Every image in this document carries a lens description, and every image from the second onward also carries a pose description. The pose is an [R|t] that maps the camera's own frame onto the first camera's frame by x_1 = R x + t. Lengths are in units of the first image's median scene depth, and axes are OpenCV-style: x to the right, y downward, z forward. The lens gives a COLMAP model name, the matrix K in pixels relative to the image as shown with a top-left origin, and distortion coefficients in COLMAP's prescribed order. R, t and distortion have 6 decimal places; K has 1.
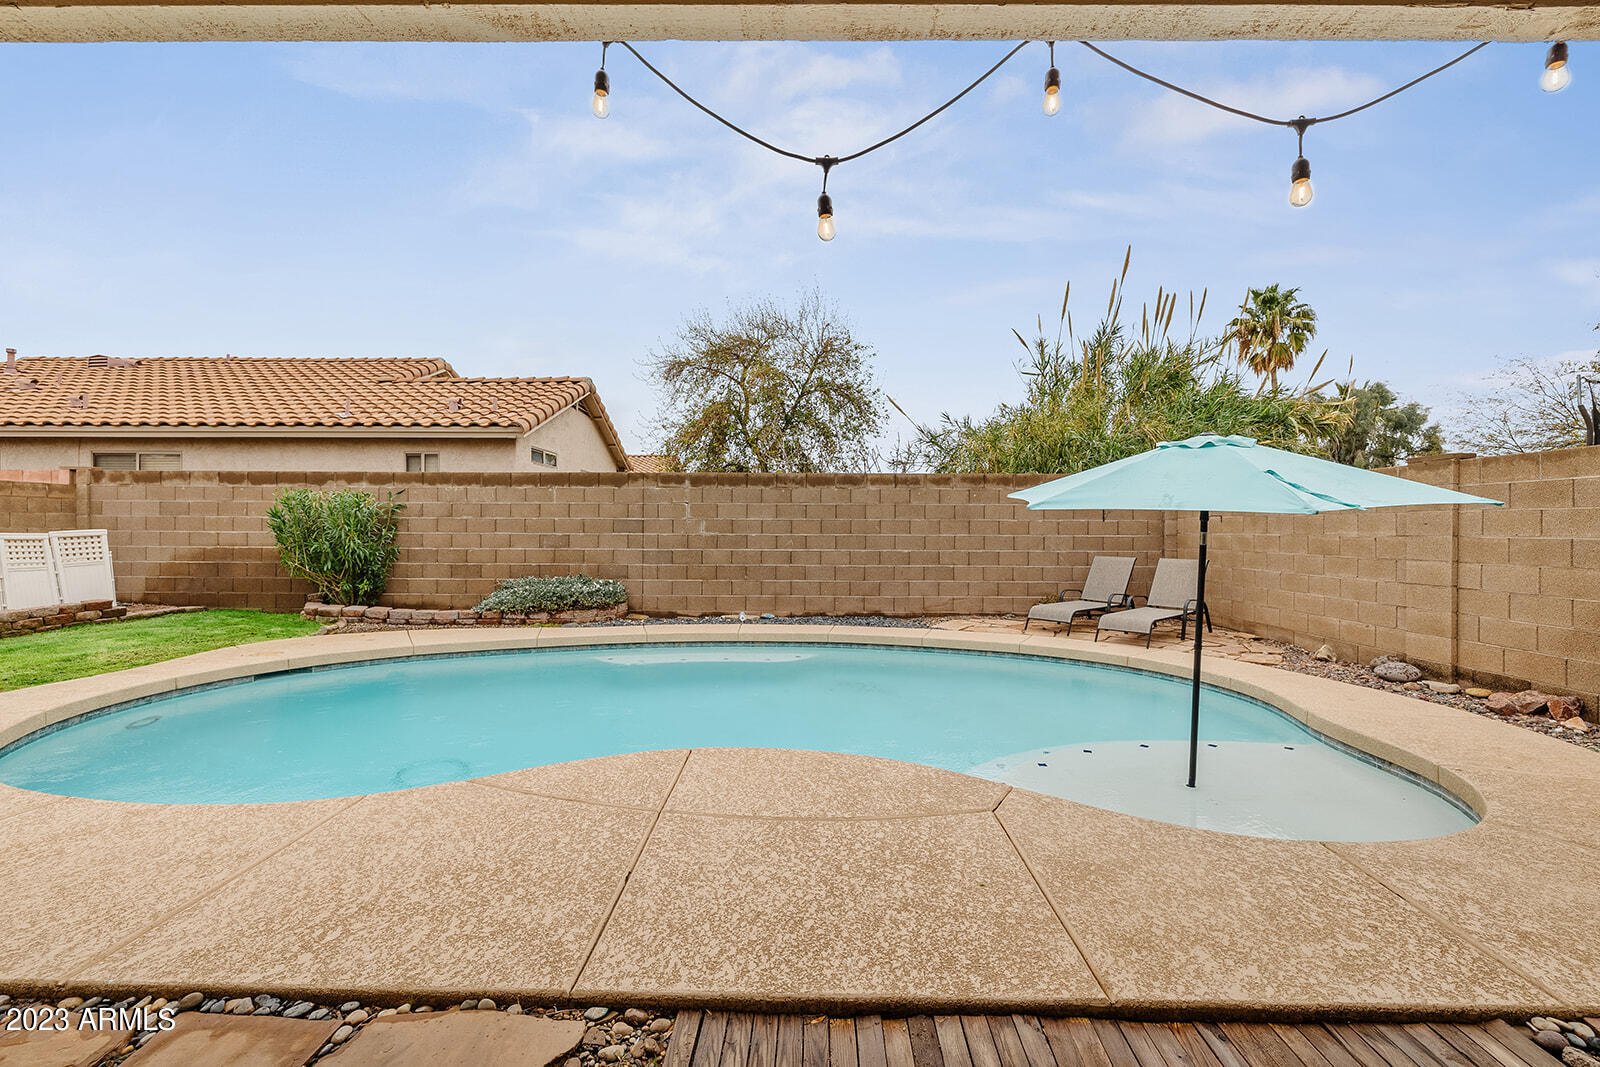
lens RADIAL K [[674.8, 0, 800.0], [0, 674.8, 533.5], [0, 0, 1]] dist [0.000548, 0.000146]
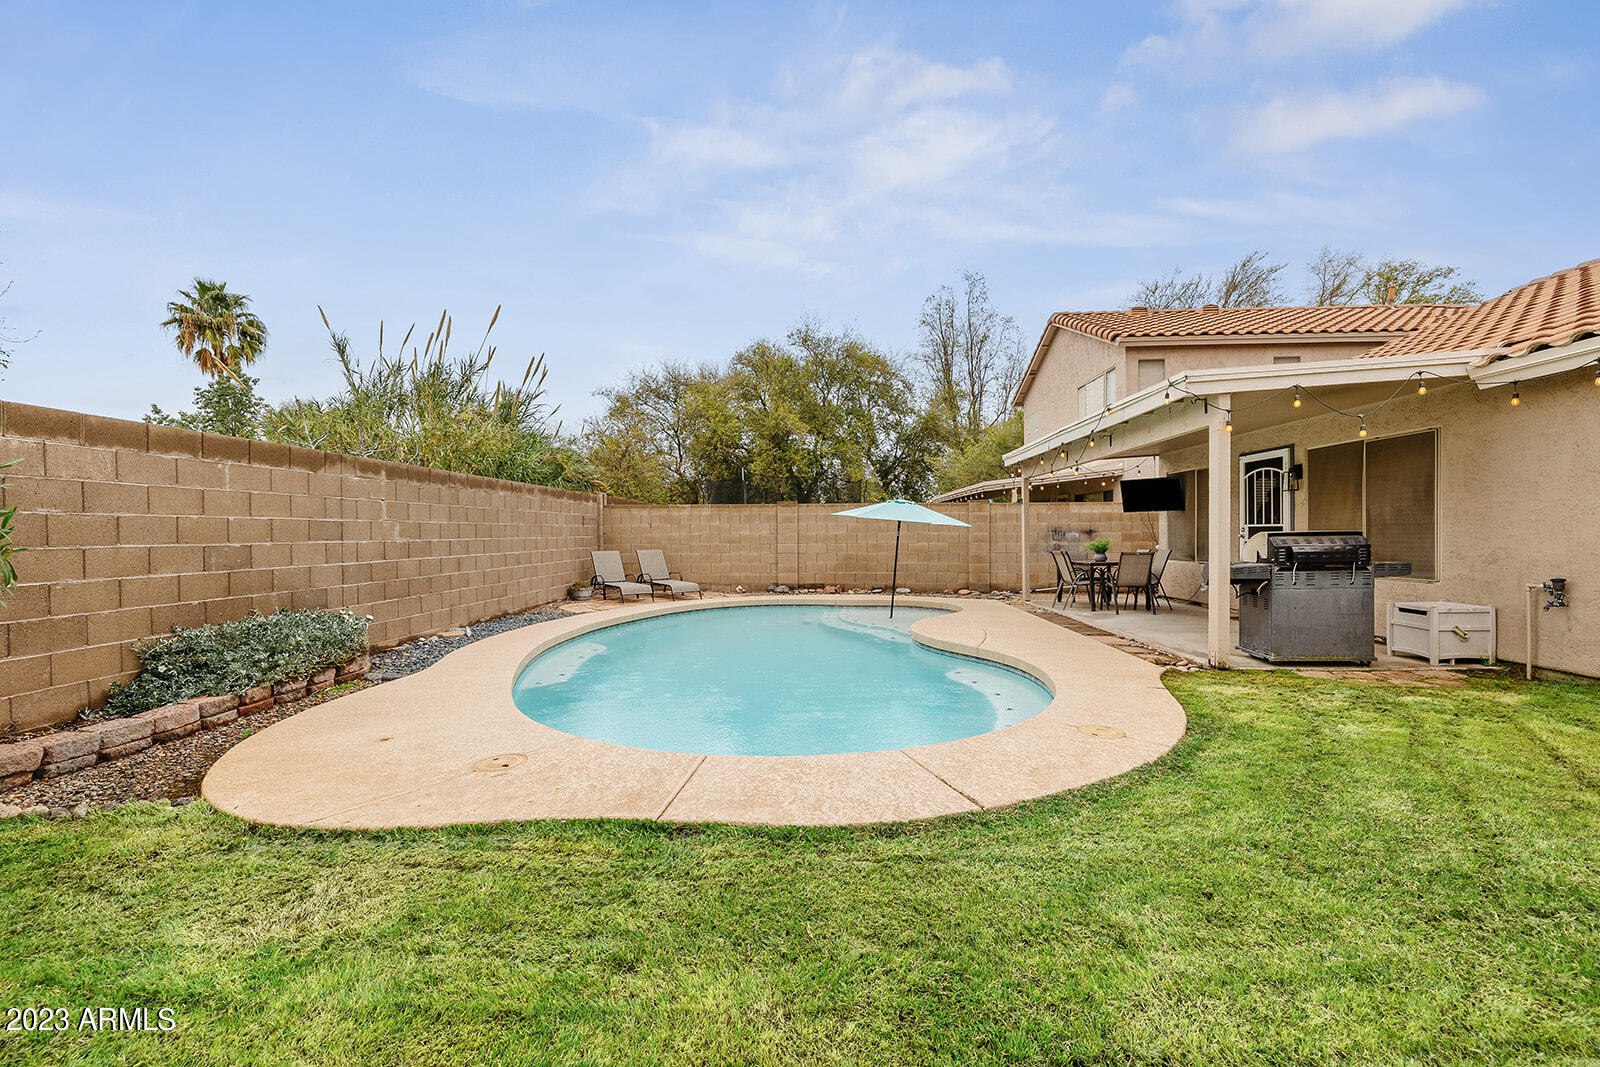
lens RADIAL K [[674.8, 0, 800.0], [0, 674.8, 533.5], [0, 0, 1]] dist [0.000548, 0.000146]
pose [[0.037702, -0.006069, 0.999271, -0.910188], [0.013097, 0.999899, 0.005579, -0.005608], [-0.999203, 0.012878, 0.037777, 0.499593]]
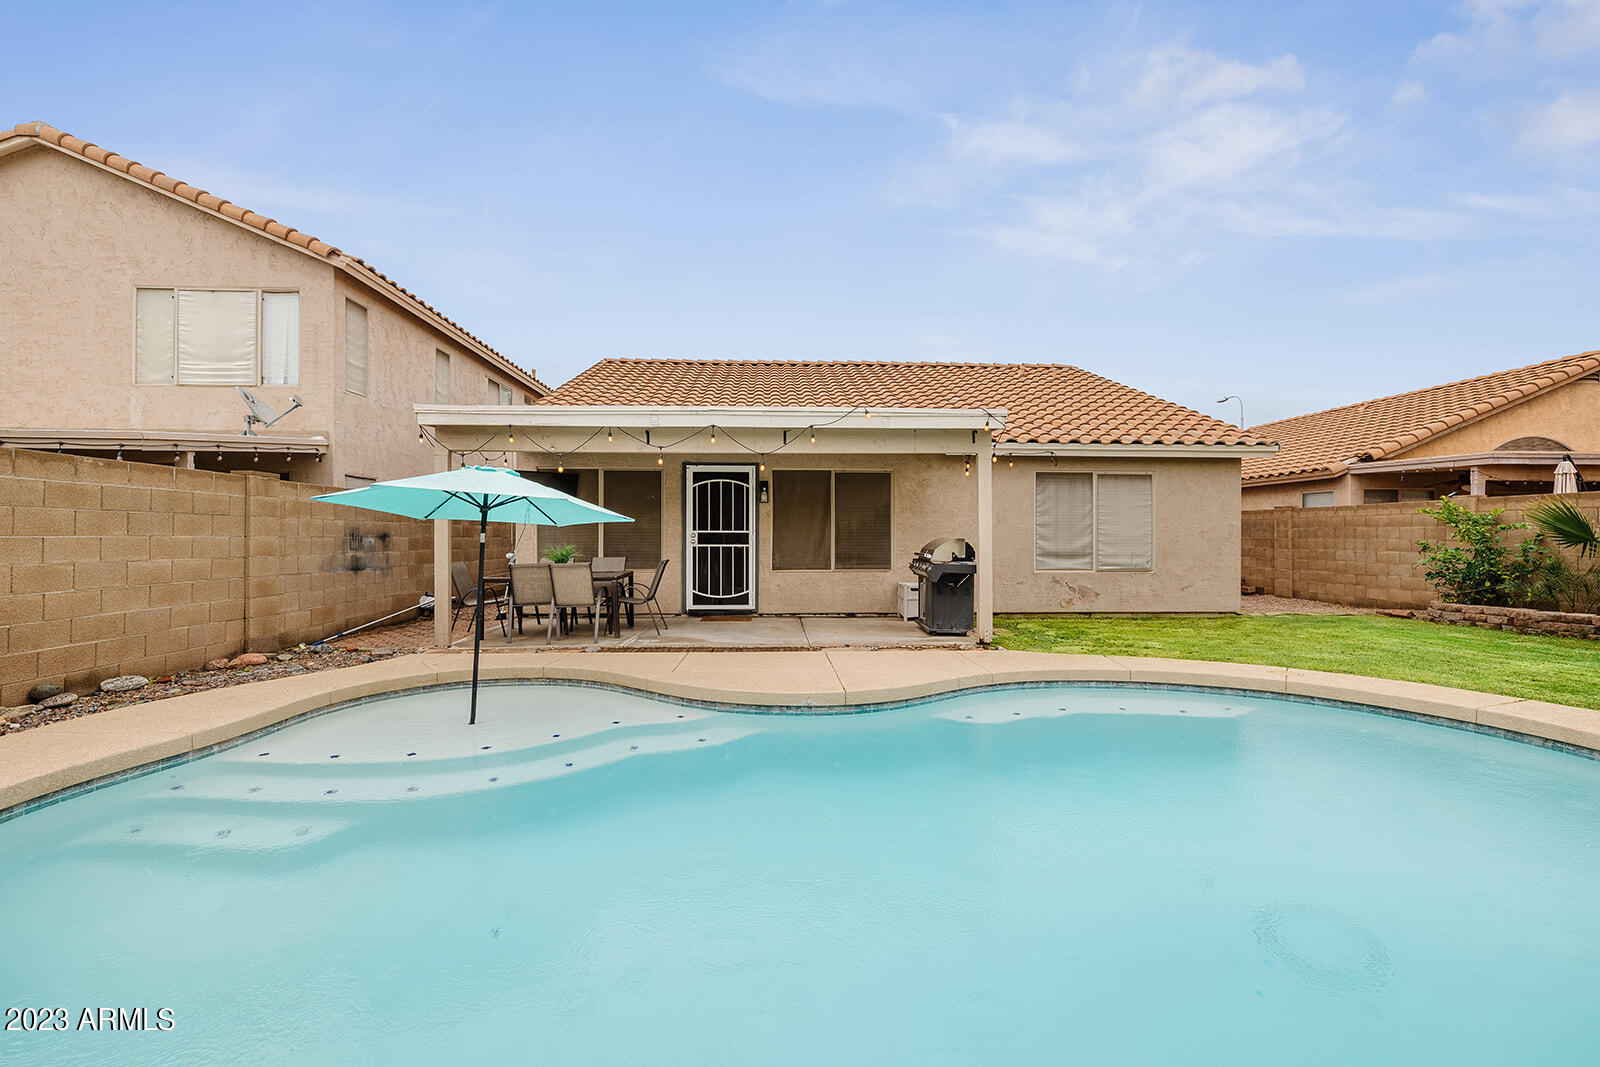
lens RADIAL K [[674.8, 0, 800.0], [0, 674.8, 533.5], [0, 0, 1]] dist [0.000548, 0.000146]
pose [[-0.999068, -0.007371, -0.042531, -0.008662], [-0.007456, 0.999971, 0.001844, -0.003553], [0.042516, 0.002159, -0.999093, 0.929783]]
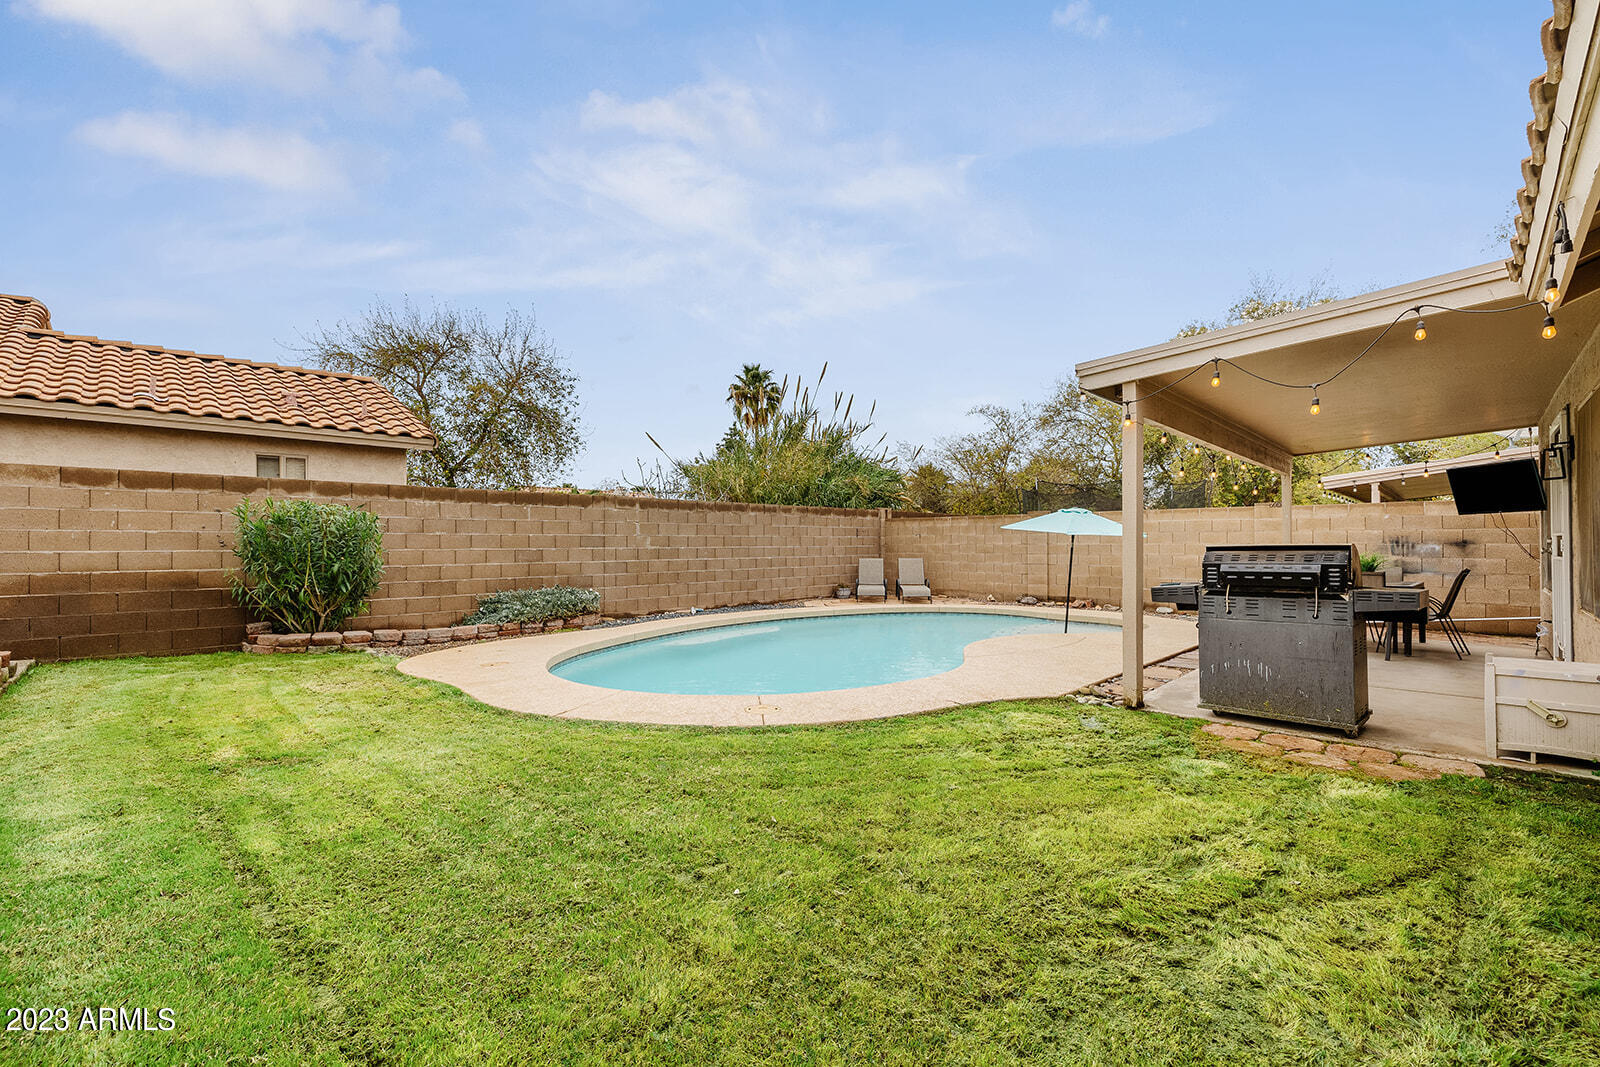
lens RADIAL K [[674.8, 0, 800.0], [0, 674.8, 533.5], [0, 0, 1]] dist [0.000548, 0.000146]
pose [[0.697393, 0.004527, 0.716675, -0.830642], [0.010883, 0.999798, -0.016906, -0.001308], [-0.716606, 0.019589, 0.697203, -0.054961]]
